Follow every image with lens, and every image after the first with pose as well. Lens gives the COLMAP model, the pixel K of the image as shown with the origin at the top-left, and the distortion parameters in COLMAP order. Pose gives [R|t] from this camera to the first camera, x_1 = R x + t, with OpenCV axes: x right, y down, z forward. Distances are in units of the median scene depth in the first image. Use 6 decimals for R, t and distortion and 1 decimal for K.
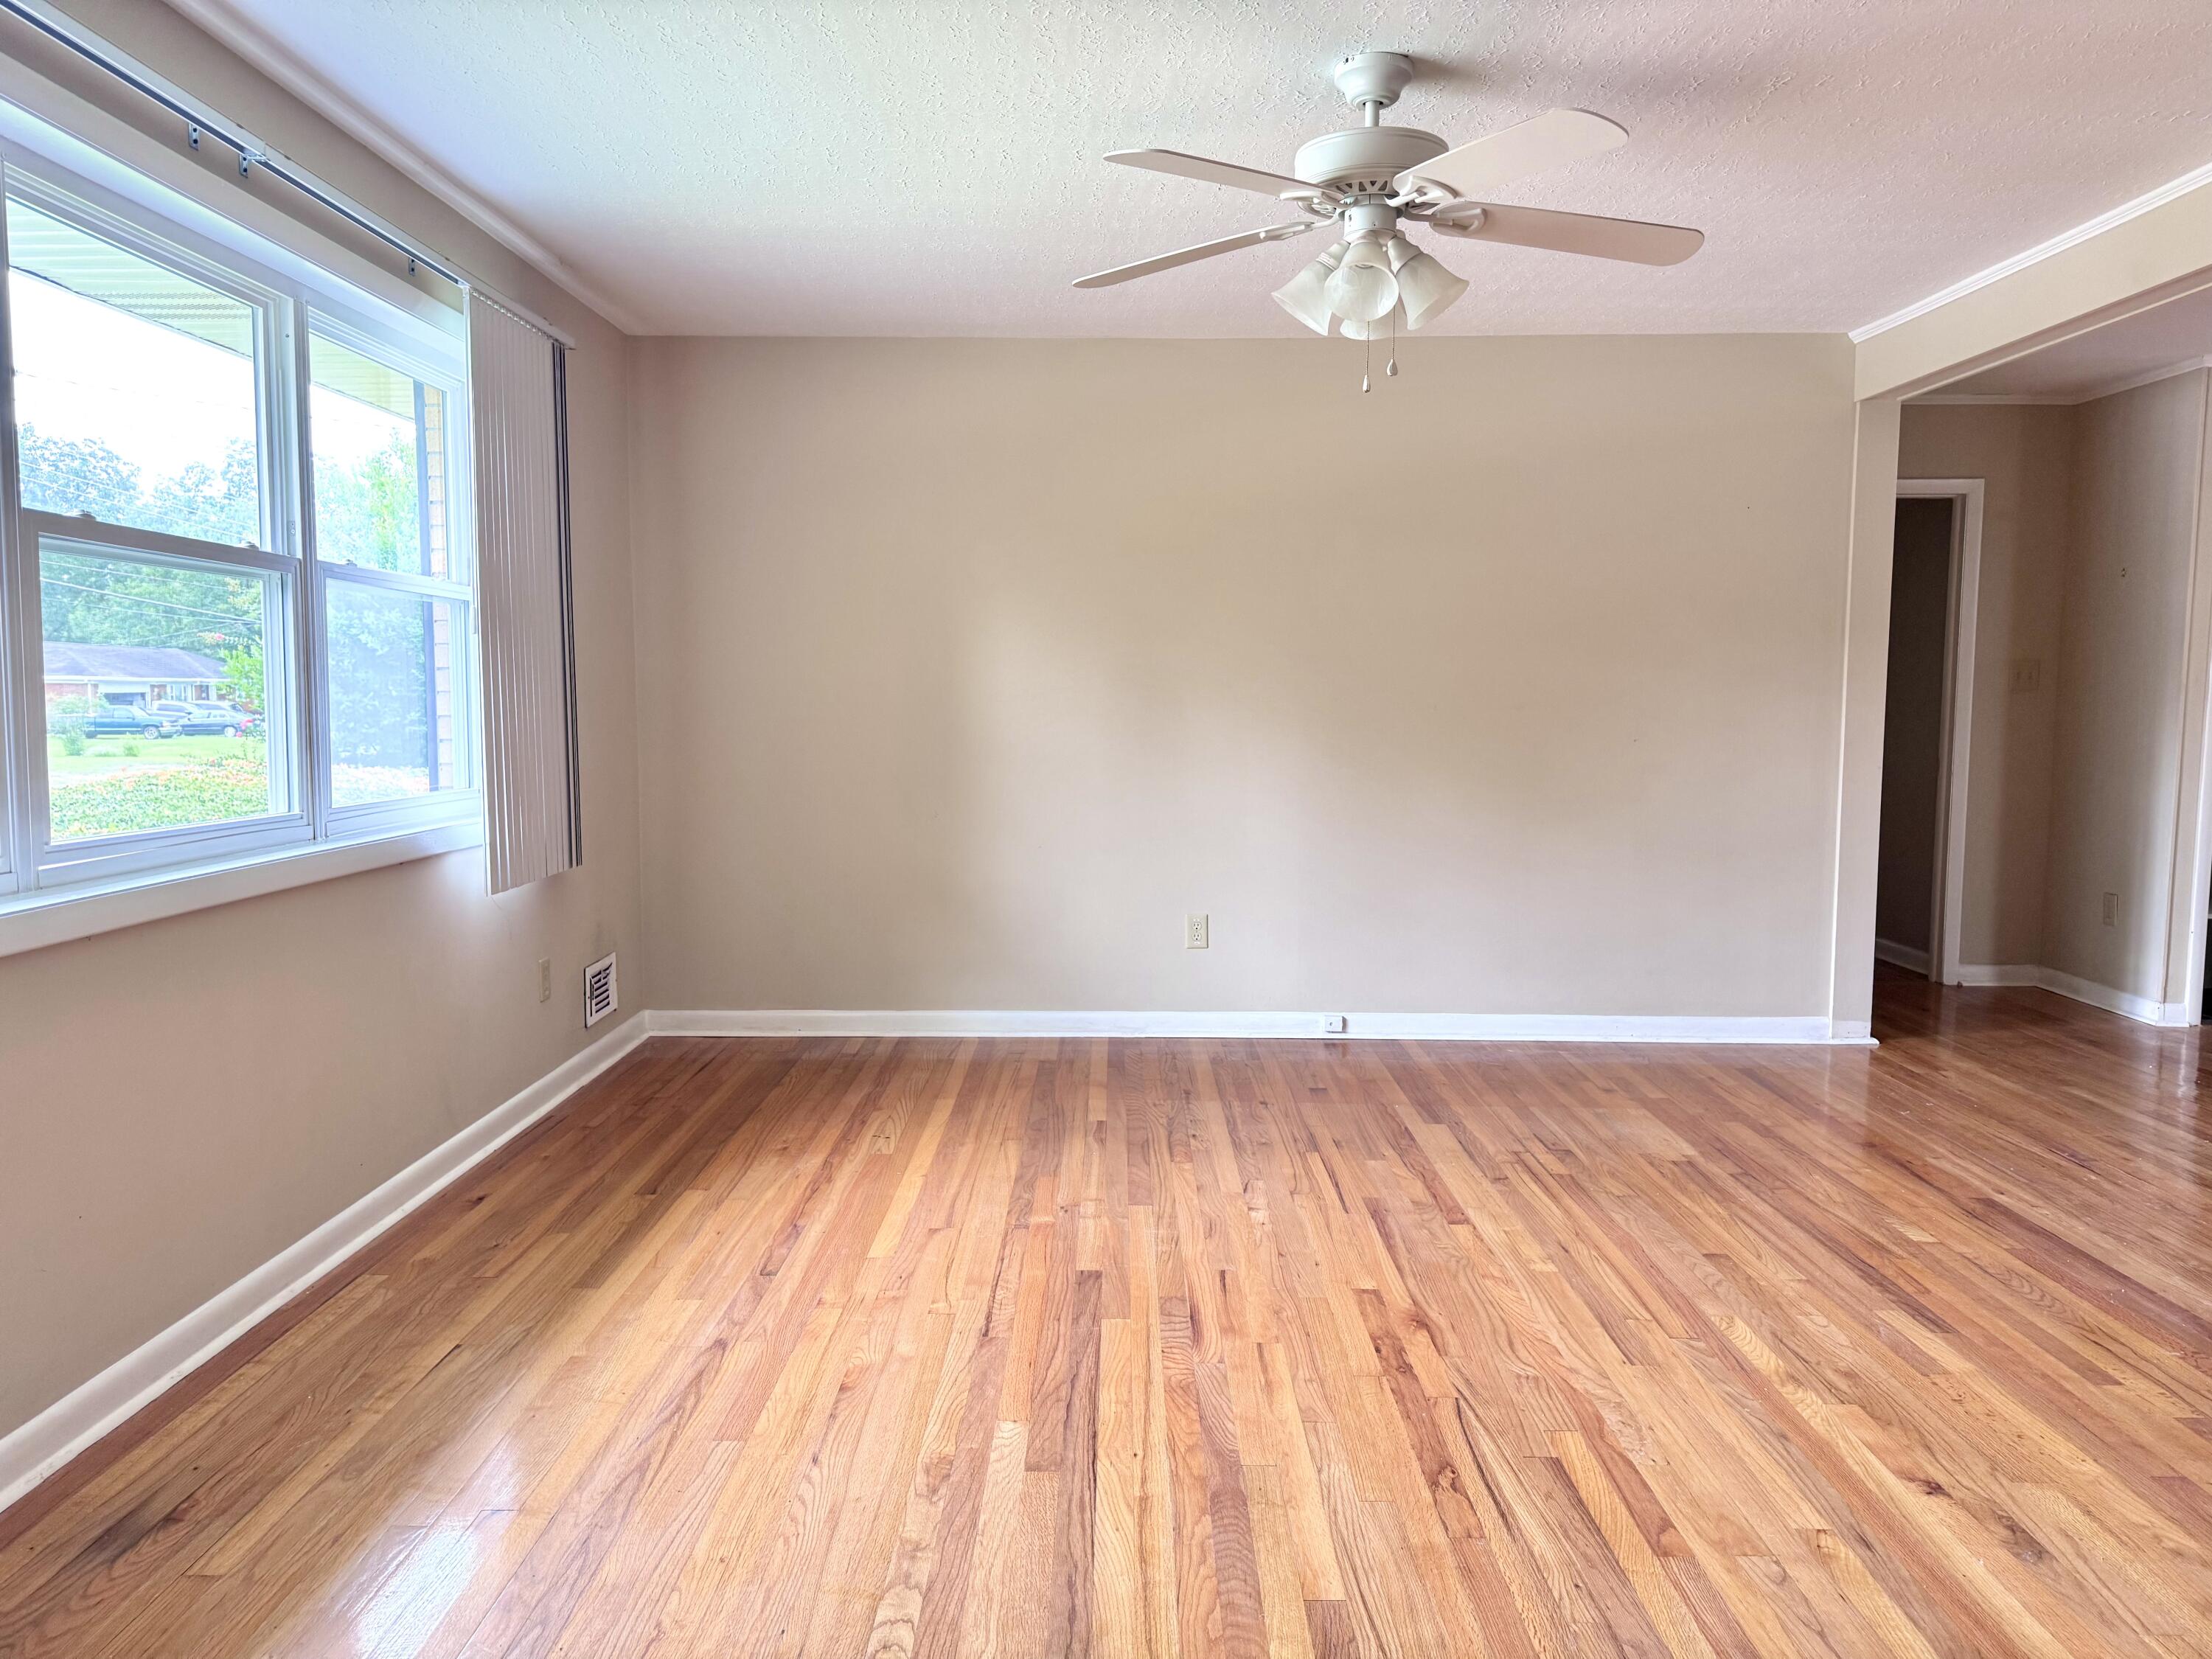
lens RADIAL K [[1562.8, 0, 1094.7], [0, 1562.8, 834.5], [0, 0, 1]] dist [0.042016, -0.041731]
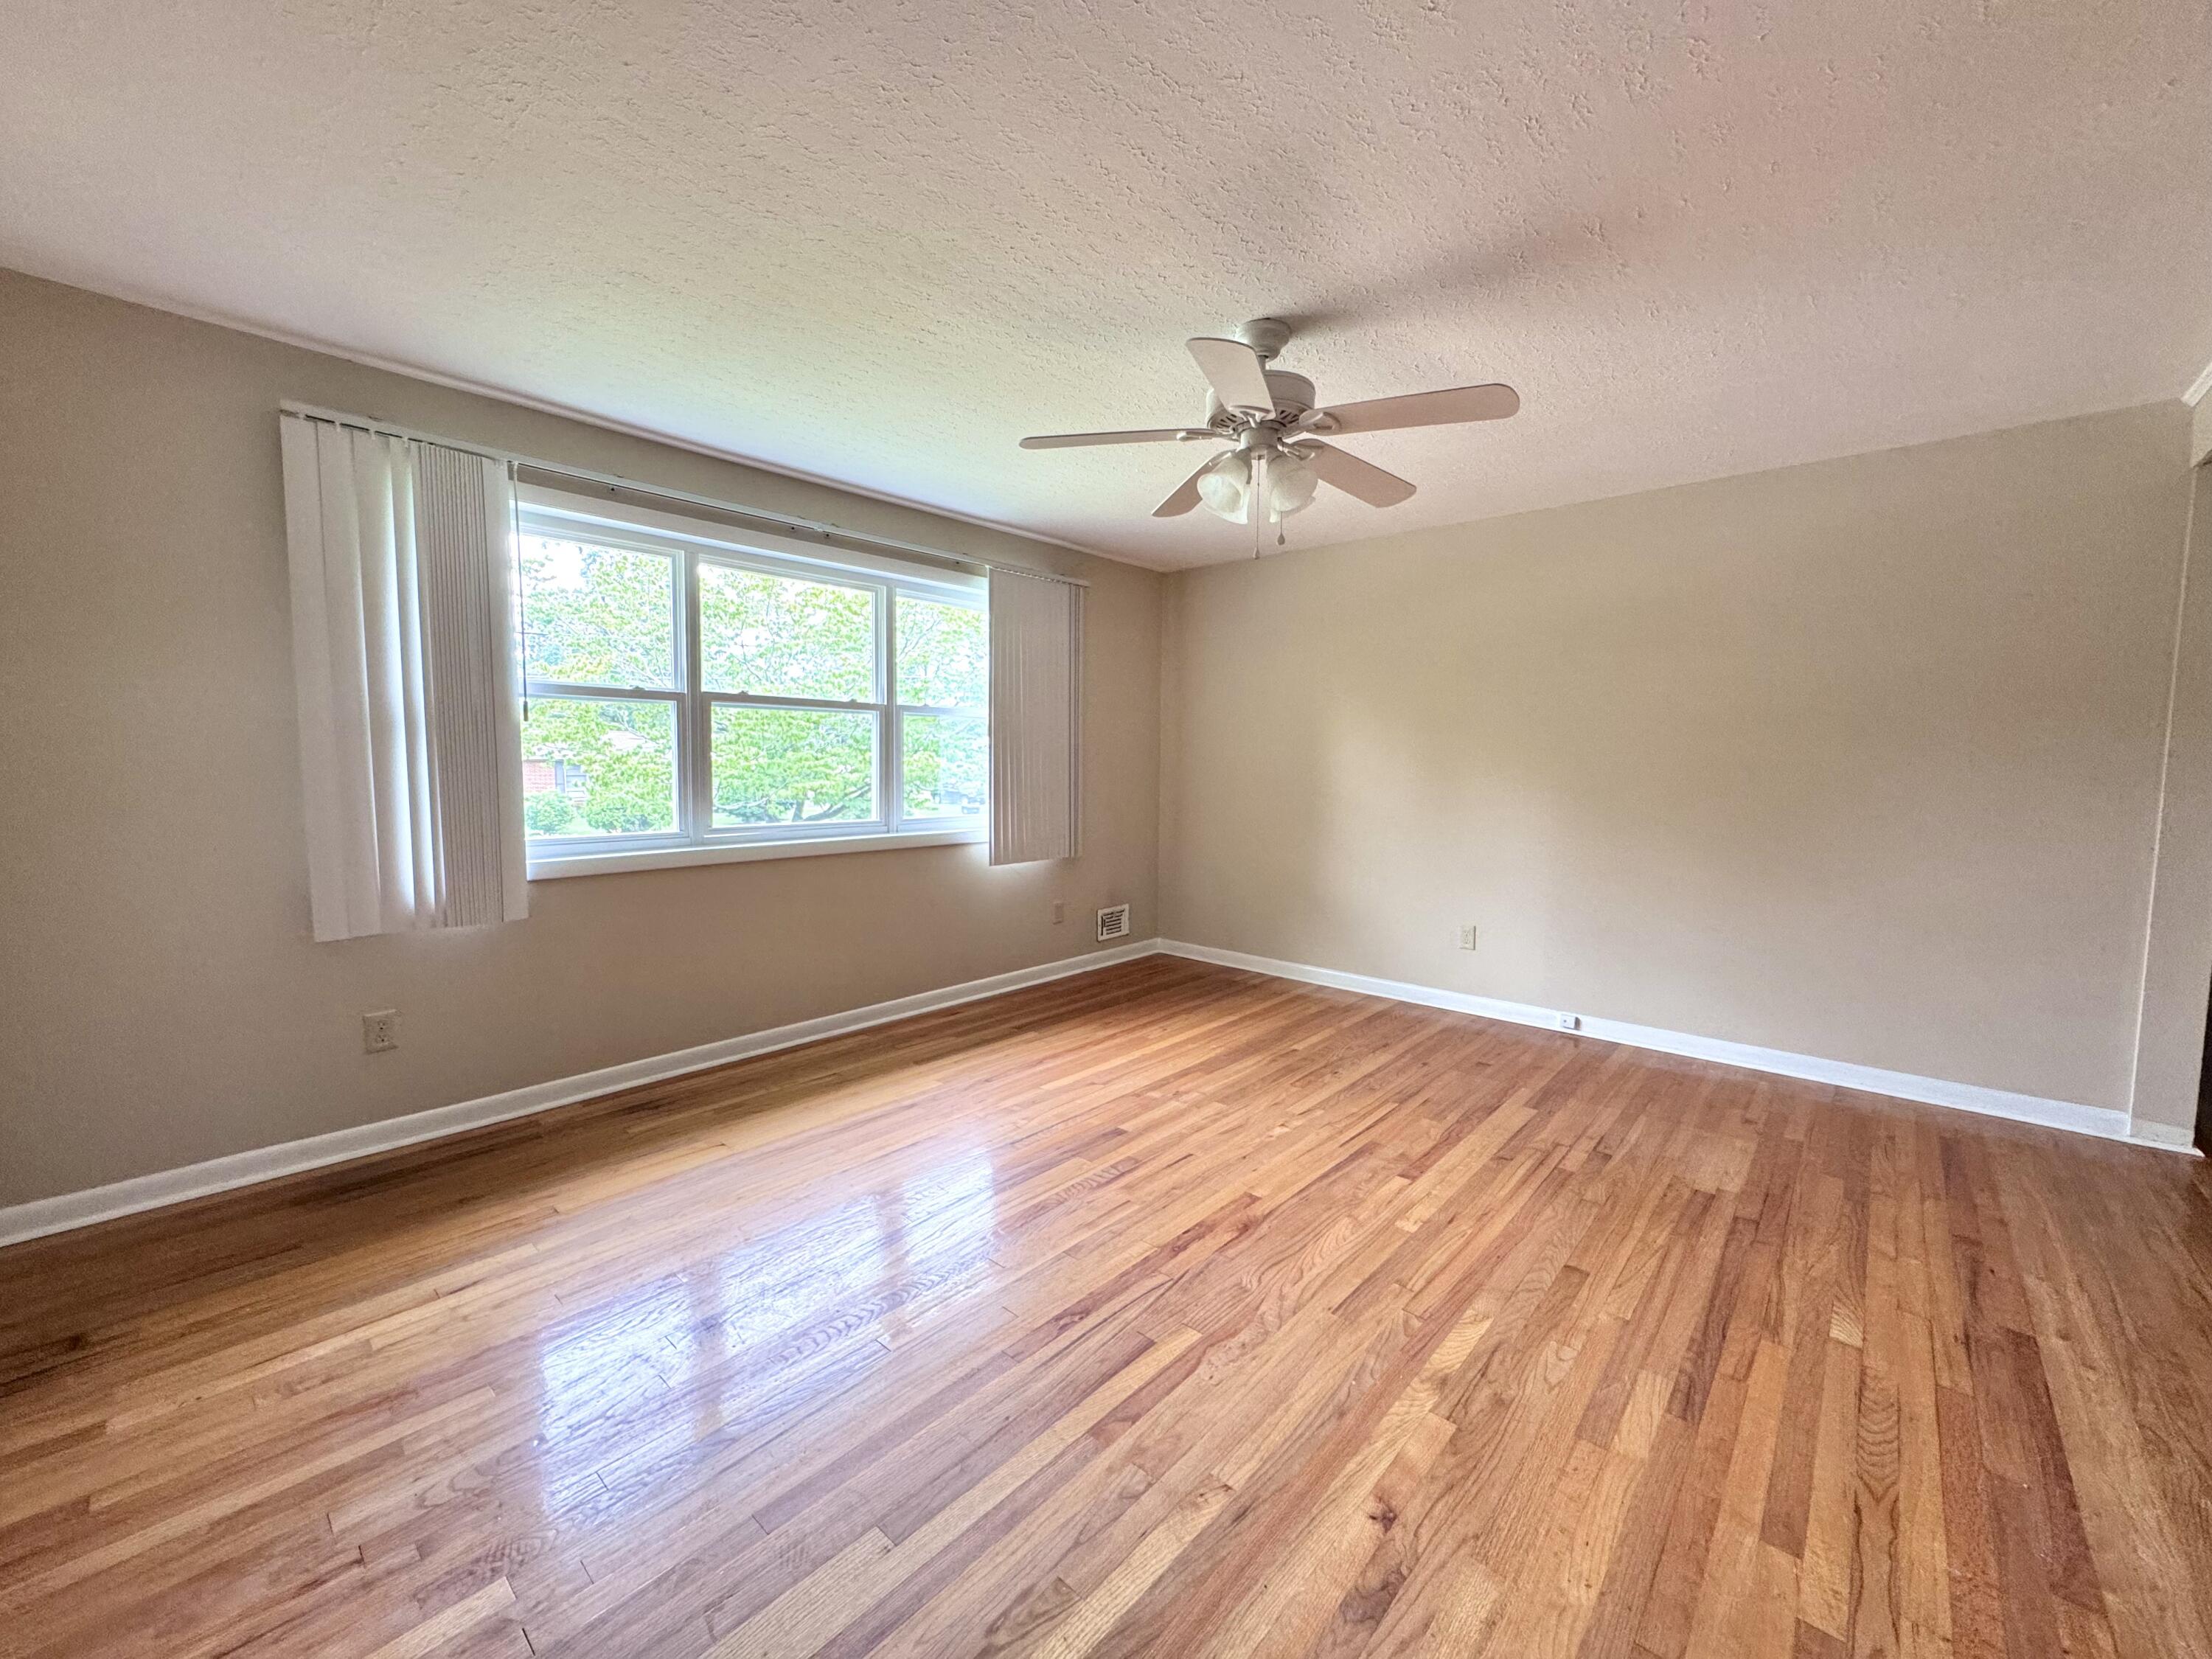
lens RADIAL K [[882.7, 0, 1097.5], [0, 882.7, 811.4], [0, 0, 1]] dist [-0.008147, 0.002175]
pose [[0.746448, 0.039433, -0.664275, 0.525872], [-0.065220, 0.997772, -0.014057, -0.027738], [0.662240, 0.053816, 0.747356, 0.277751]]
